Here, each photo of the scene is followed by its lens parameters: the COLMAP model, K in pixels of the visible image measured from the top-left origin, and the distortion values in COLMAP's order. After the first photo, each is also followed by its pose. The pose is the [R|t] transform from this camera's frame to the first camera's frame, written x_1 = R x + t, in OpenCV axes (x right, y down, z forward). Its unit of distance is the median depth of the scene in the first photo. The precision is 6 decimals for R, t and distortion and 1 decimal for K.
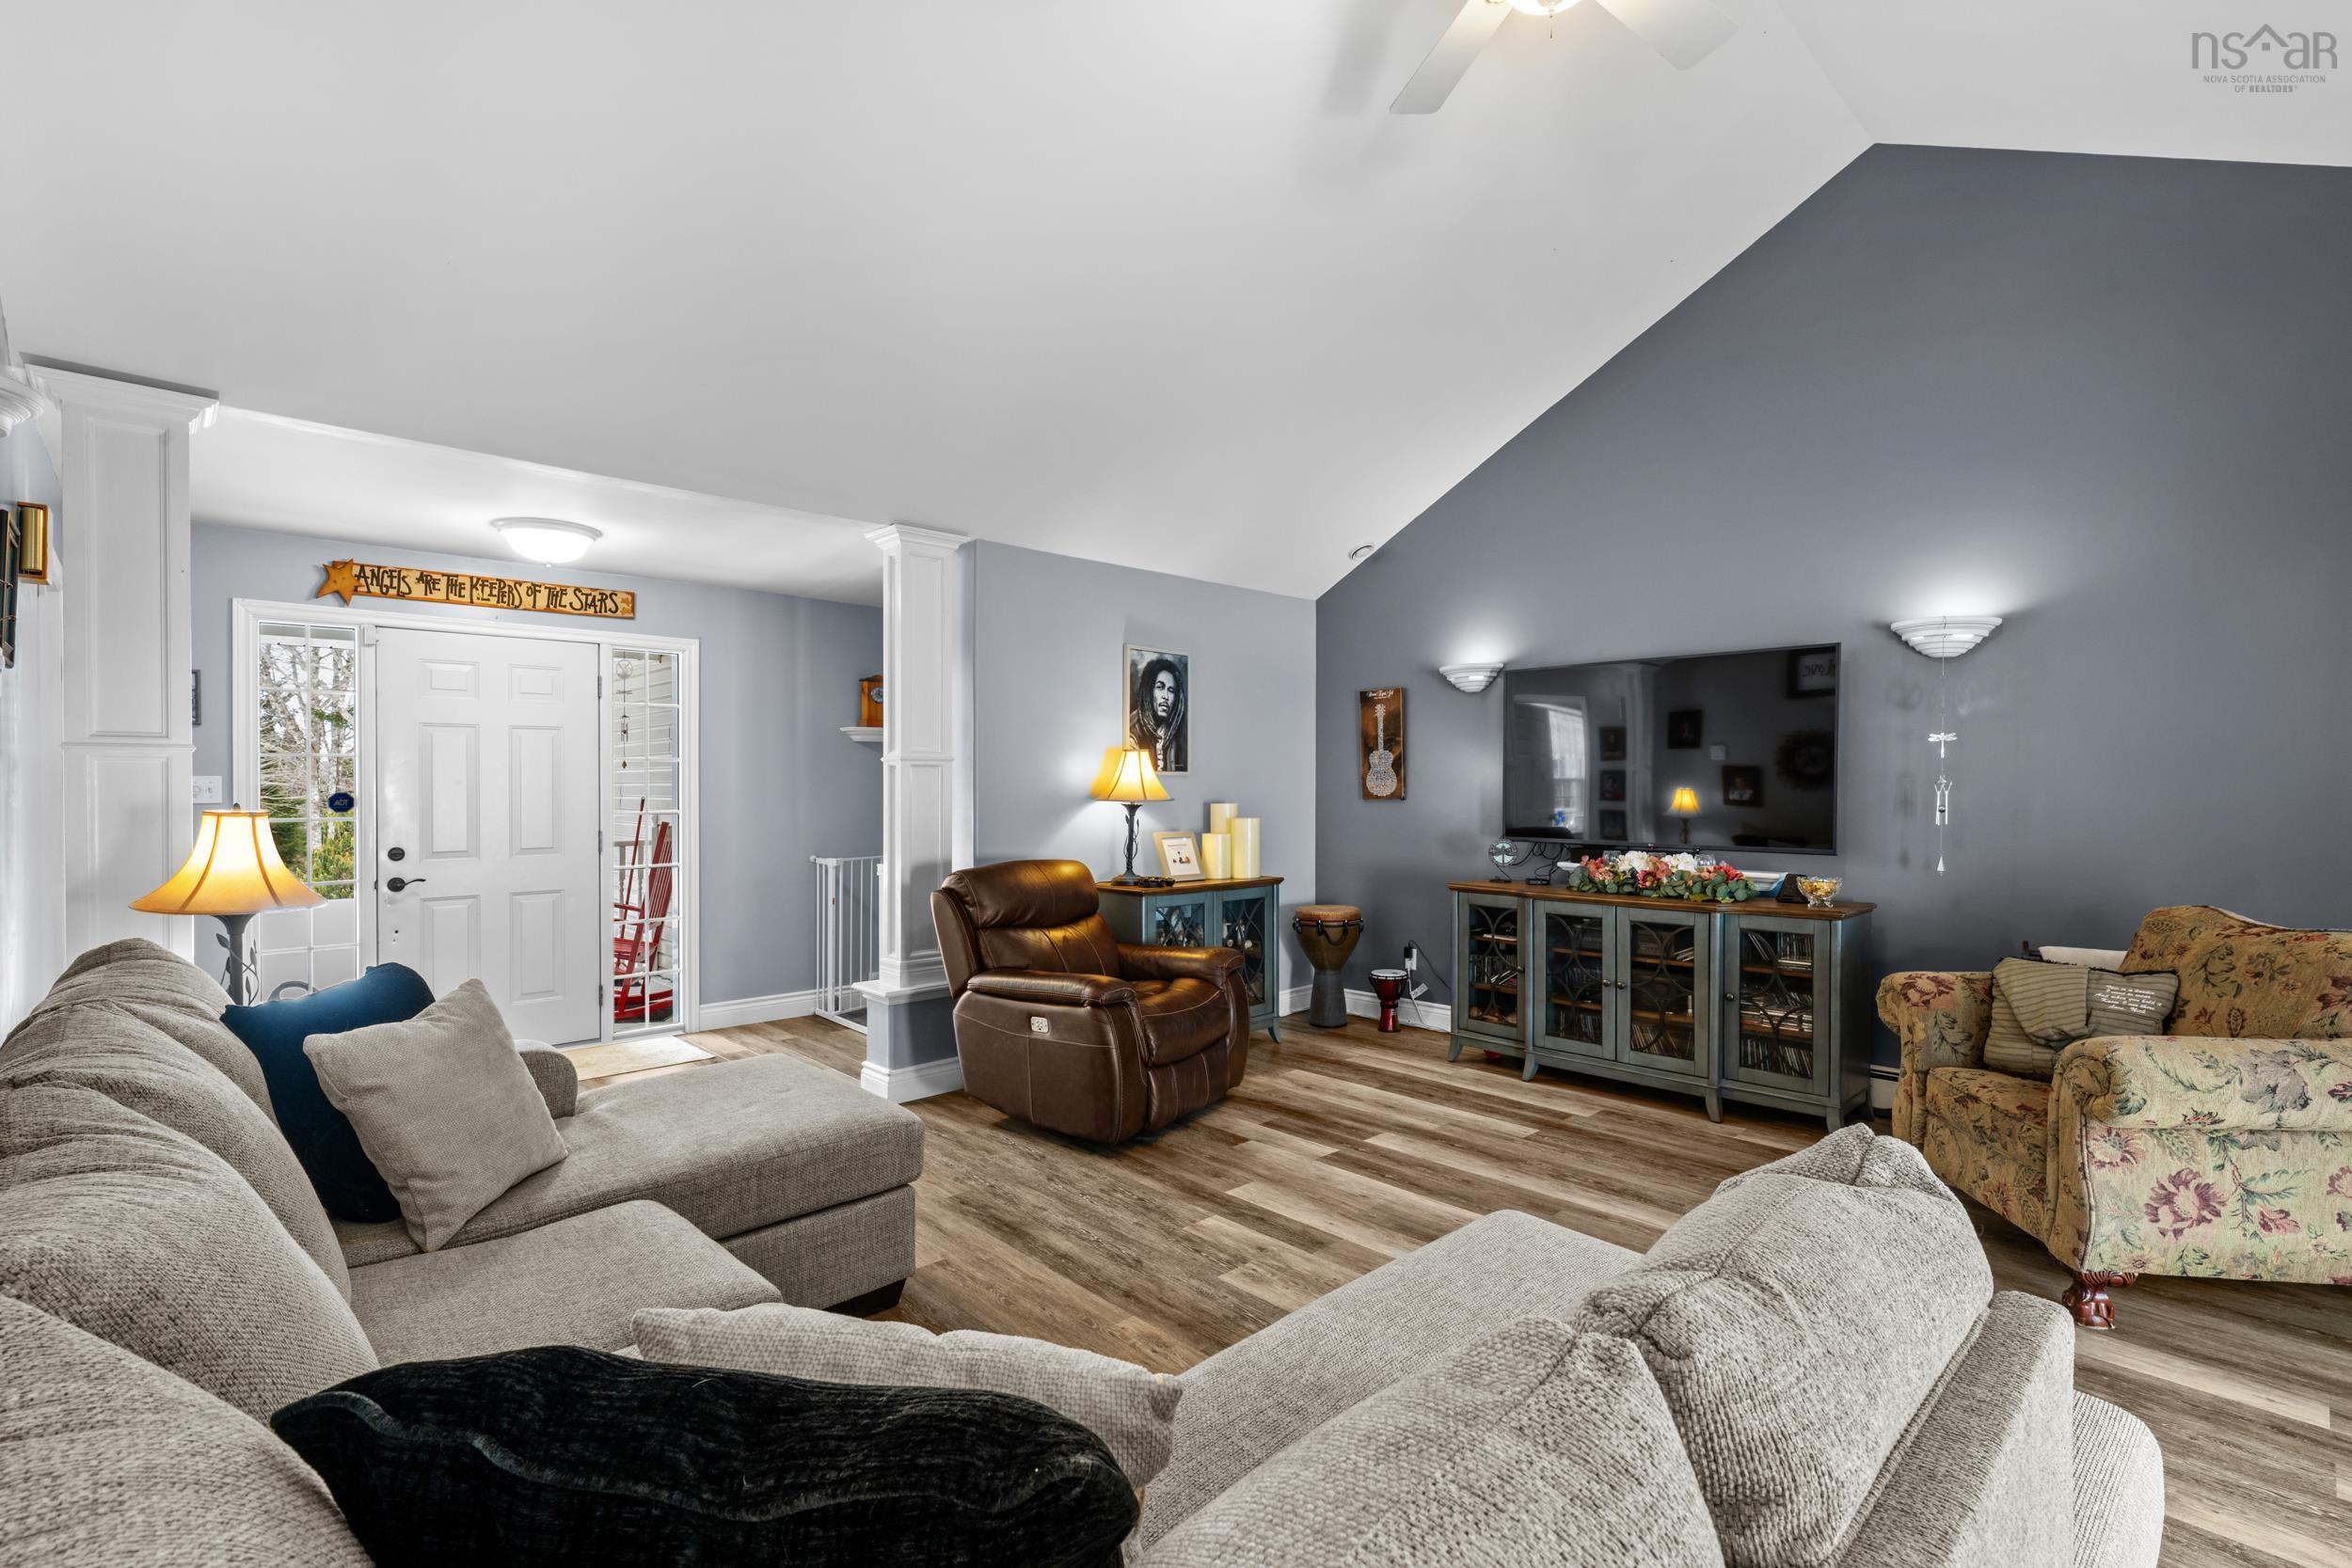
lens RADIAL K [[1087.3, 0, 1176.0], [0, 1087.3, 784.0], [0, 0, 1]] dist [-0.000464, 0.000115]
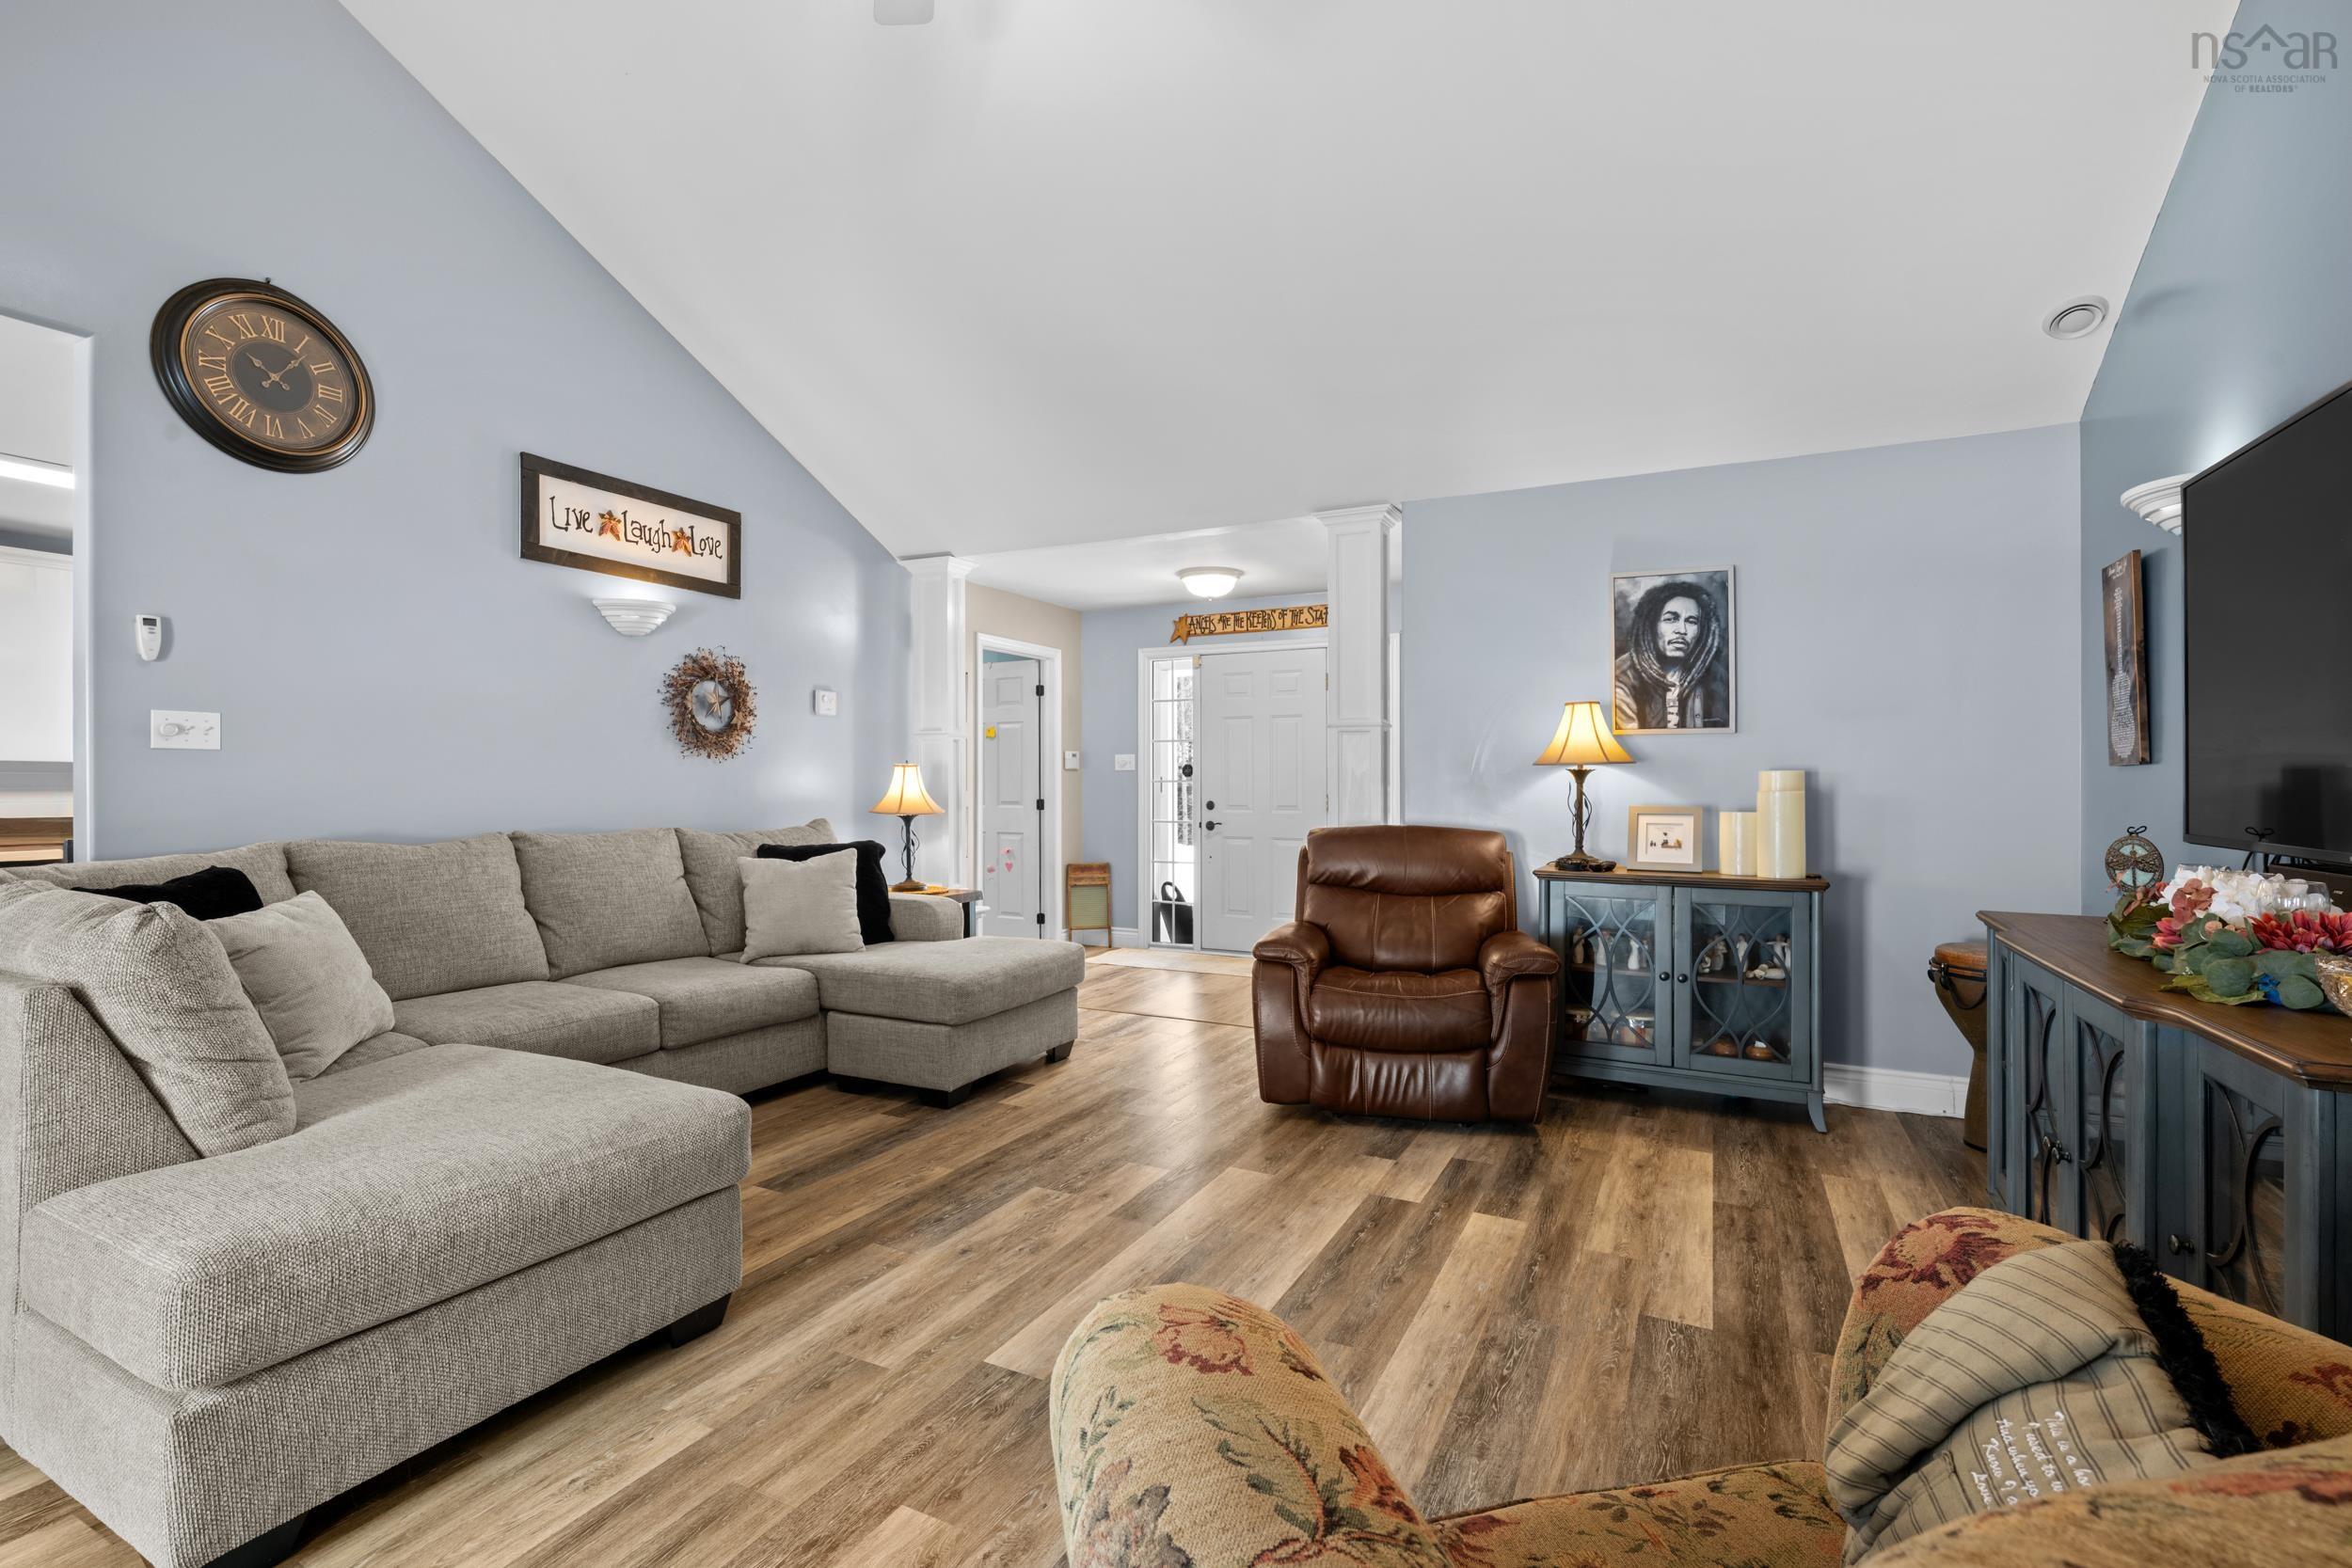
lens RADIAL K [[1063.8, 0, 1176.0], [0, 1063.8, 784.0], [0, 0, 1]] dist [-0.001404, -0.000086]
pose [[0.326614, 0.005108, -0.945144, 0.655187], [-0.005590, 0.999978, 0.003472, 0.030144], [0.945141, 0.004150, 0.326635, 0.476899]]
